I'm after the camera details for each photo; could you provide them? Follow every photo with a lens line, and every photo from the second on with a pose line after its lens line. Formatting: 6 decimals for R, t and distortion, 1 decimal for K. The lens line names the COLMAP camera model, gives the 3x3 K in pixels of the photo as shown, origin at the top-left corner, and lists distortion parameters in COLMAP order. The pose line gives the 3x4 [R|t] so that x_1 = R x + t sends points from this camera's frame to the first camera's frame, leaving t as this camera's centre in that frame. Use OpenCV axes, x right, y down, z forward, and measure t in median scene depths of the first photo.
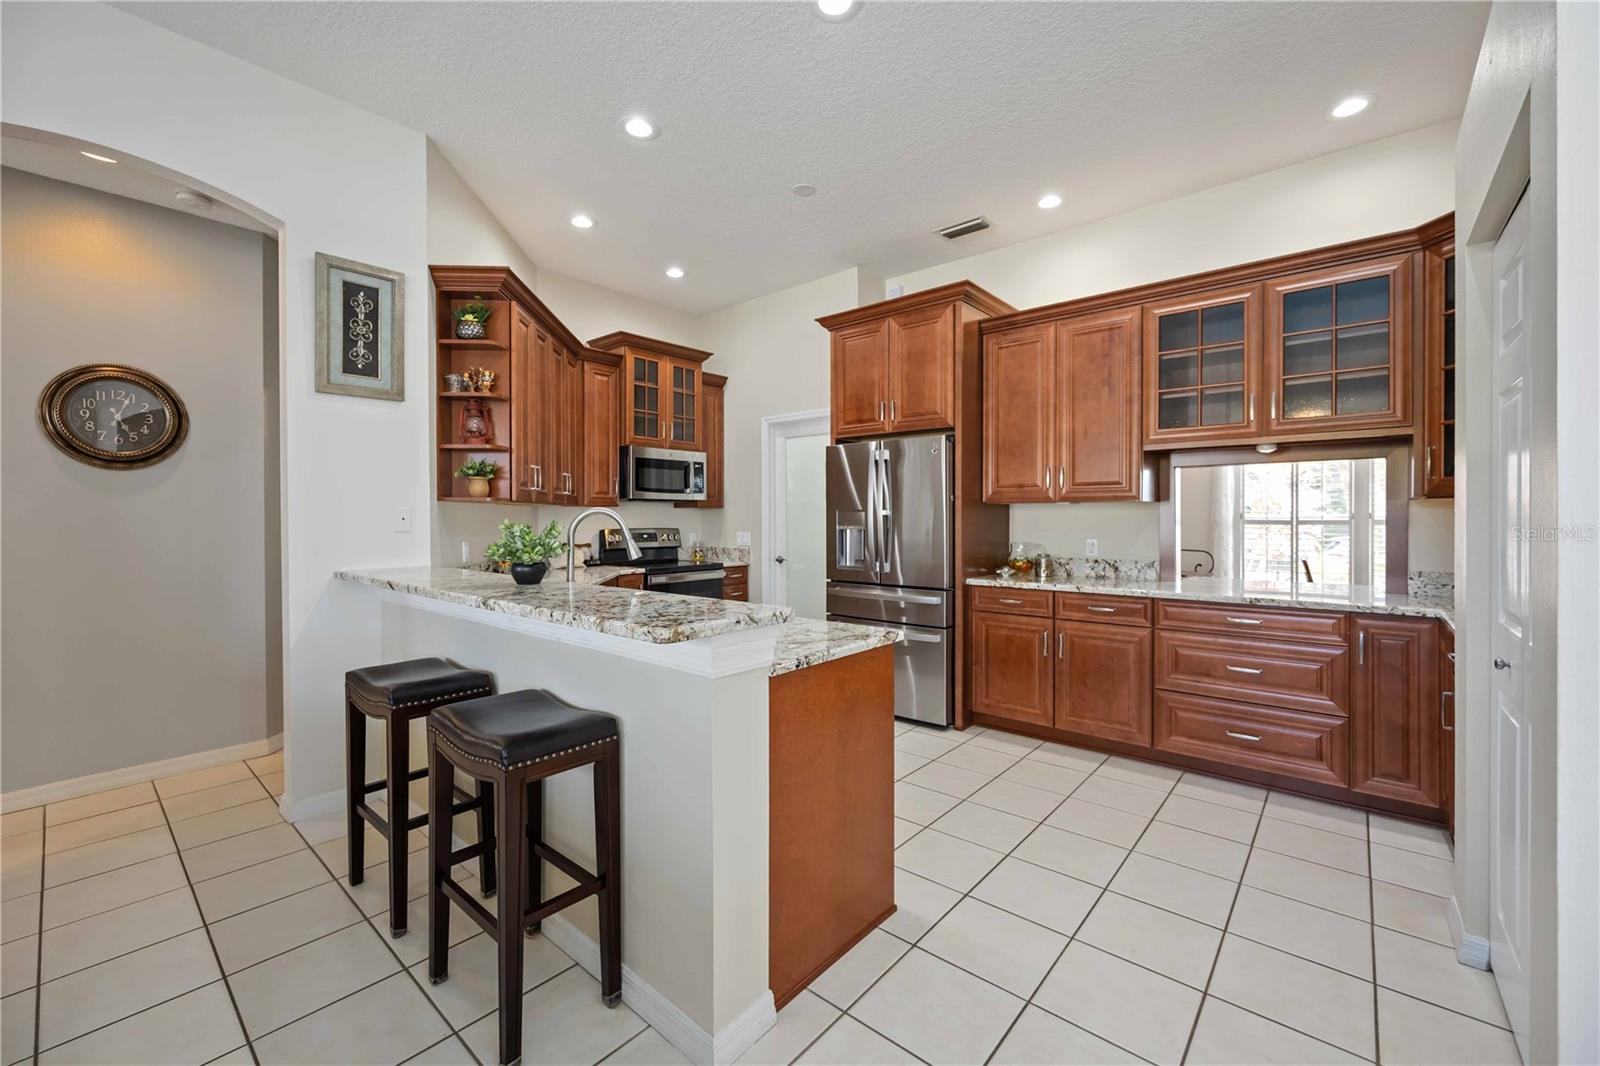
lens RADIAL K [[648.6, 0, 789.9], [0, 648.6, 522.6], [0, 0, 1]] dist [-0.001922, -0.000772]
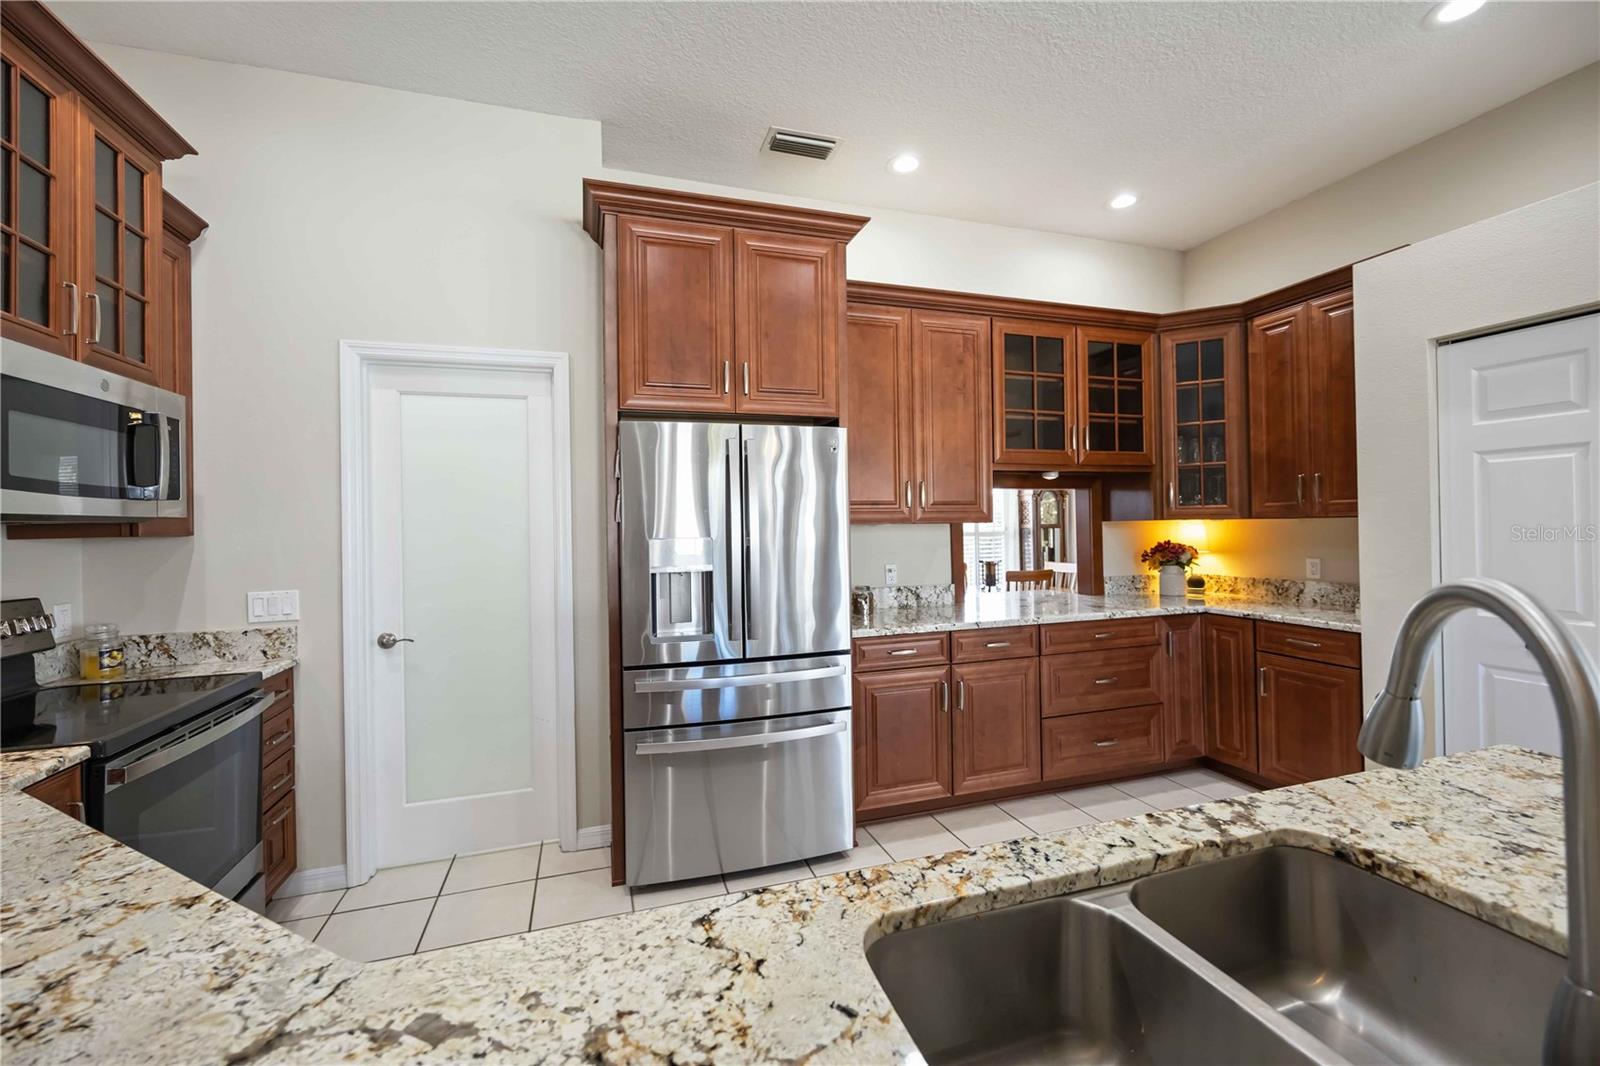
lens RADIAL K [[648.6, 0, 789.9], [0, 648.6, 522.6], [0, 0, 1]] dist [-0.001922, -0.000772]
pose [[0.518785, -0.003921, 0.854896, -0.424039], [0.021824, 0.999724, -0.008659, -0.032110], [-0.854626, 0.023150, 0.518727, 0.765181]]
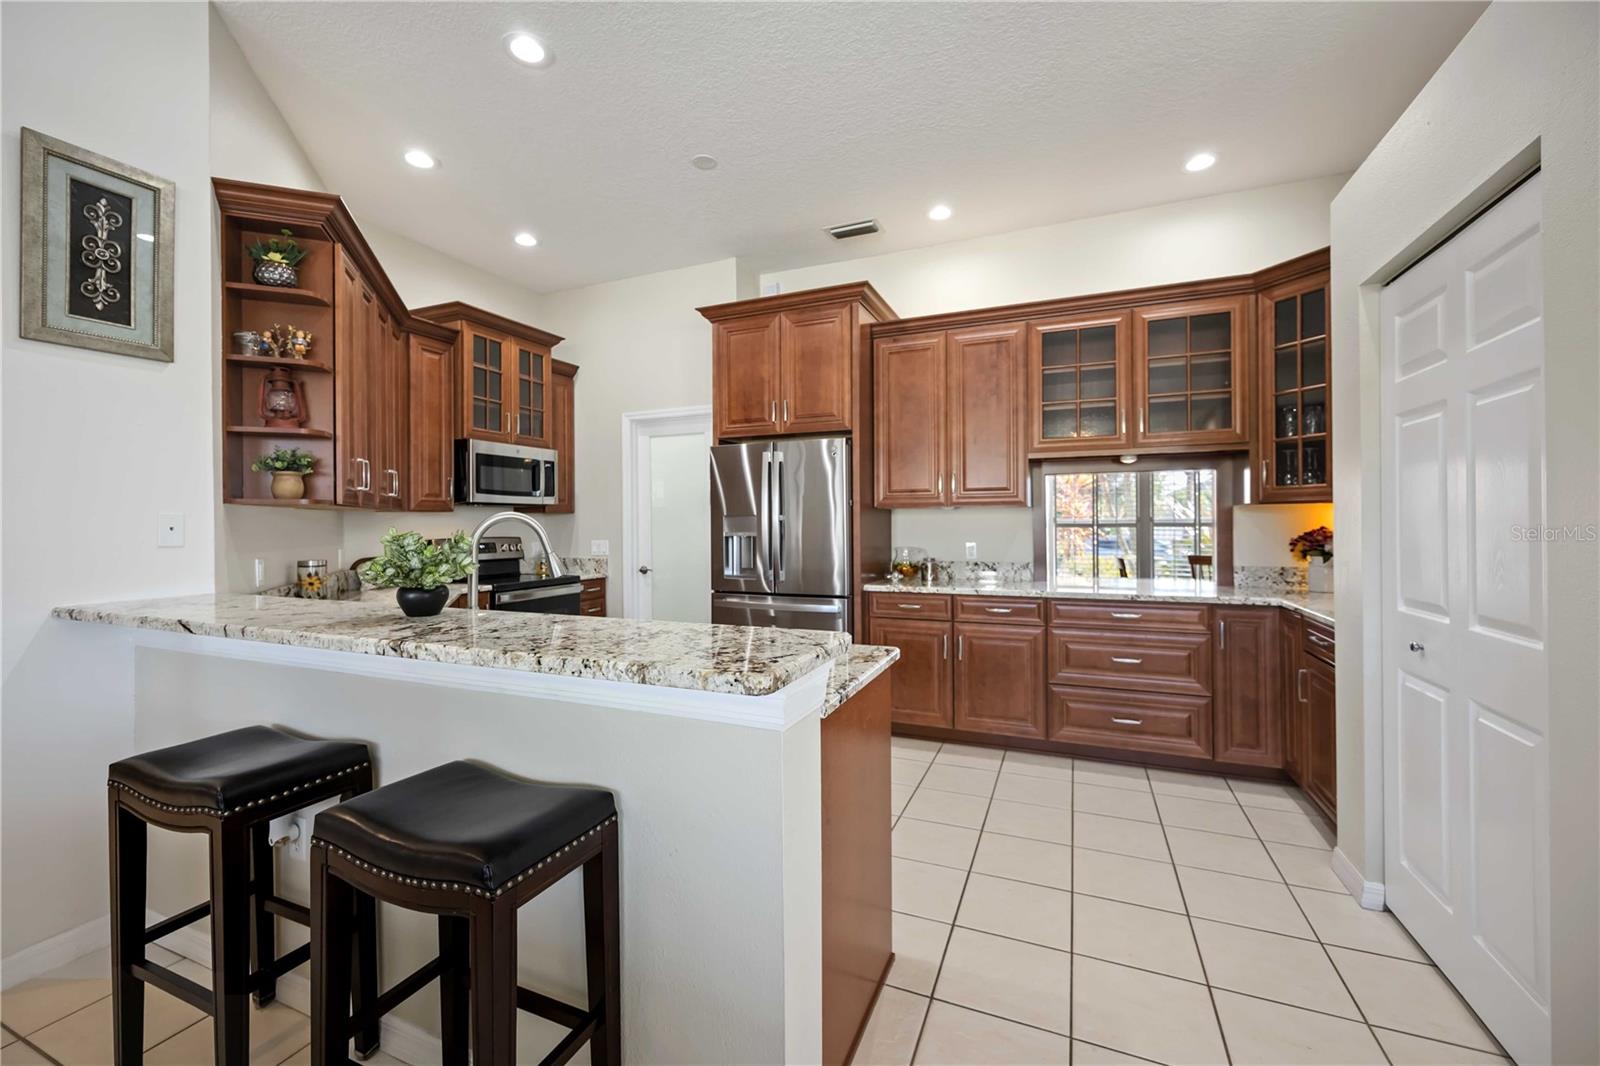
lens RADIAL K [[648.6, 0, 789.9], [0, 648.6, 522.6], [0, 0, 1]] dist [-0.001922, -0.000772]
pose [[0.953355, -0.005142, 0.301806, -0.147001], [0.007882, 0.999938, -0.007860, -0.001188], [-0.301747, 0.009872, 0.953337, 0.109343]]
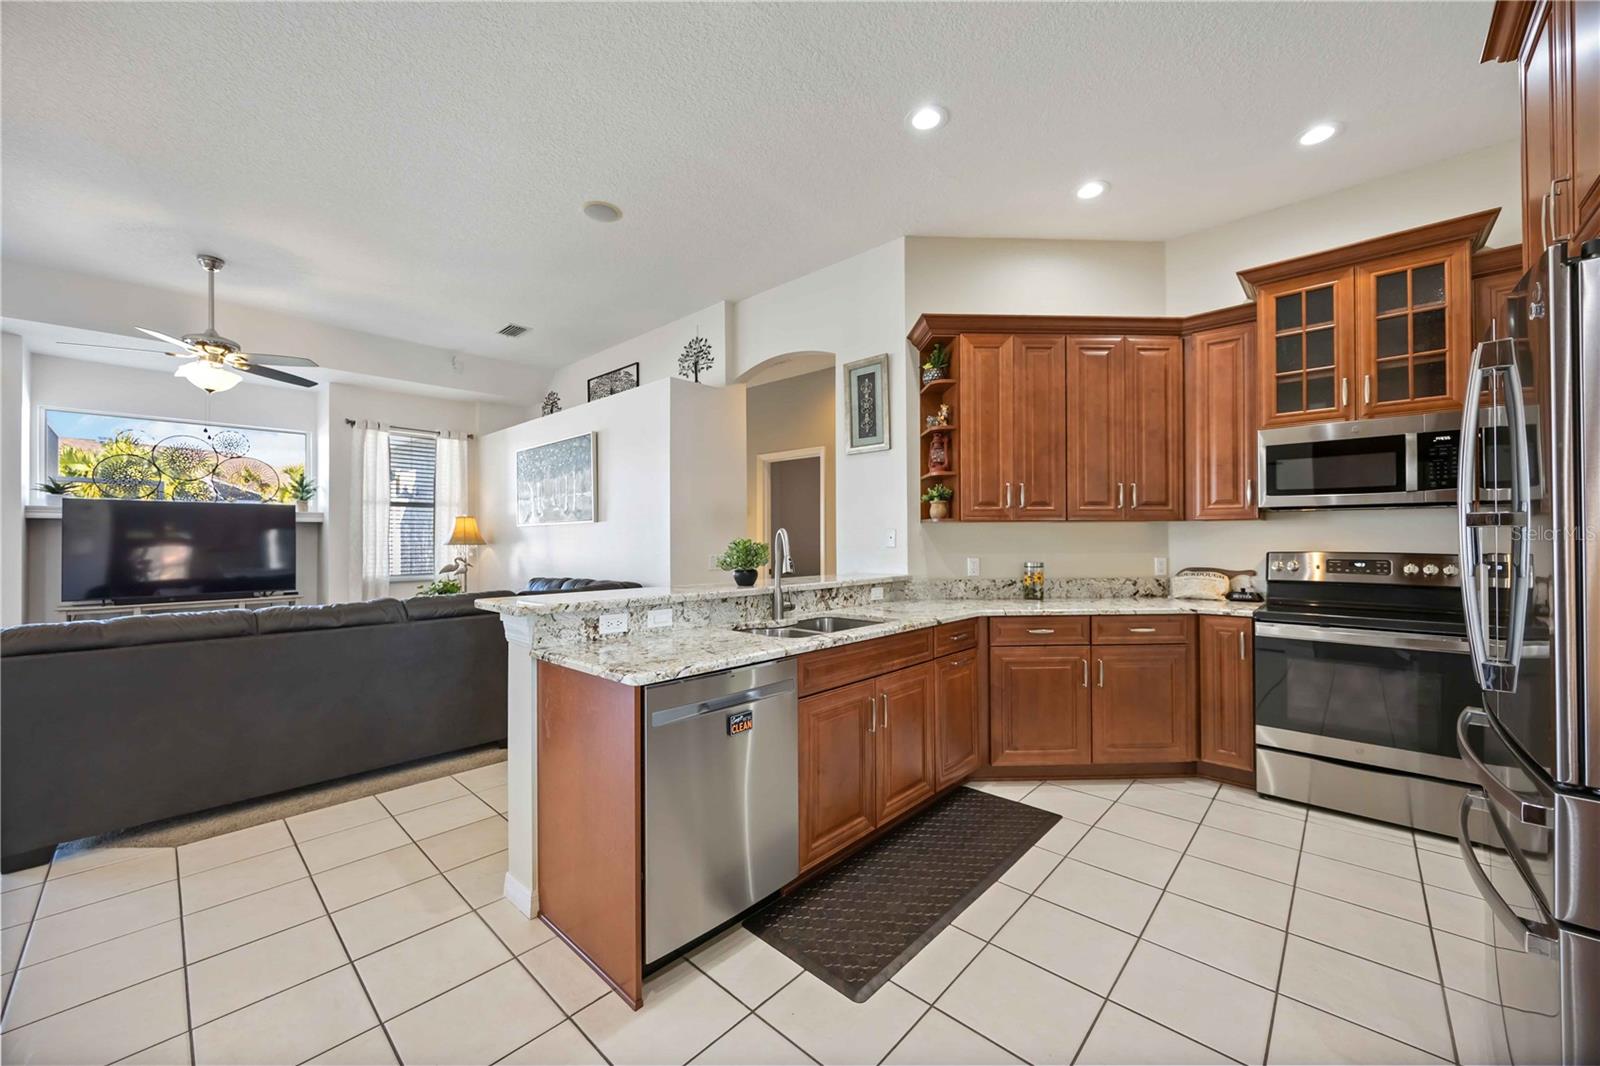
lens RADIAL K [[606.0, 0, 800.0], [0, 606.0, 533.0], [0, 0, 1]] dist [-0.000336, -0.000126]
pose [[-0.025541, -0.005086, -0.999661, 0.569307], [-0.004206, 0.999979, -0.004980, -0.006904], [0.999665, 0.004078, -0.025562, 0.745180]]
